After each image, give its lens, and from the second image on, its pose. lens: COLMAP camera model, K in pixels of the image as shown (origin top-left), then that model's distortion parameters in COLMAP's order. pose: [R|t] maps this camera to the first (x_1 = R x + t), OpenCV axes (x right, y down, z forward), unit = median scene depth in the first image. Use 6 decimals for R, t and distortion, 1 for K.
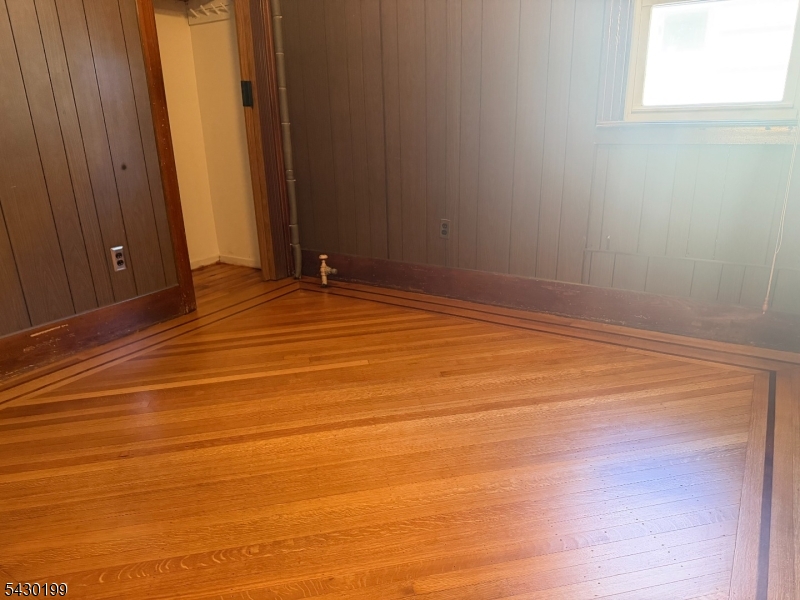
lens RADIAL K [[563.0, 0, 415.1], [0, 563.0, 300.5], [0, 0, 1]] dist [0.003498, -0.001924]
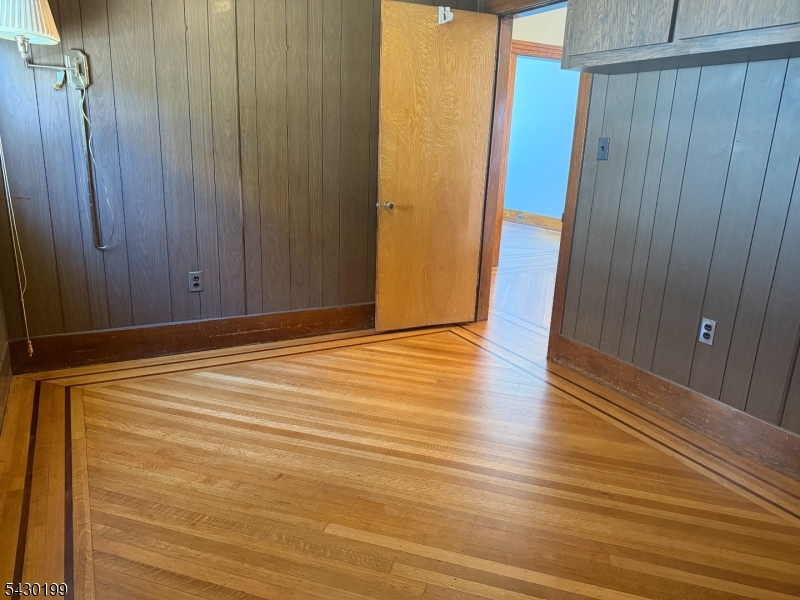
lens RADIAL K [[563.0, 0, 415.1], [0, 563.0, 300.5], [0, 0, 1]] dist [0.003498, -0.001924]
pose [[-0.887807, -0.139433, 0.438585, -0.560389], [0.116528, 0.853837, 0.507331, -0.597728], [-0.445219, 0.501519, -0.741795, 1.634384]]
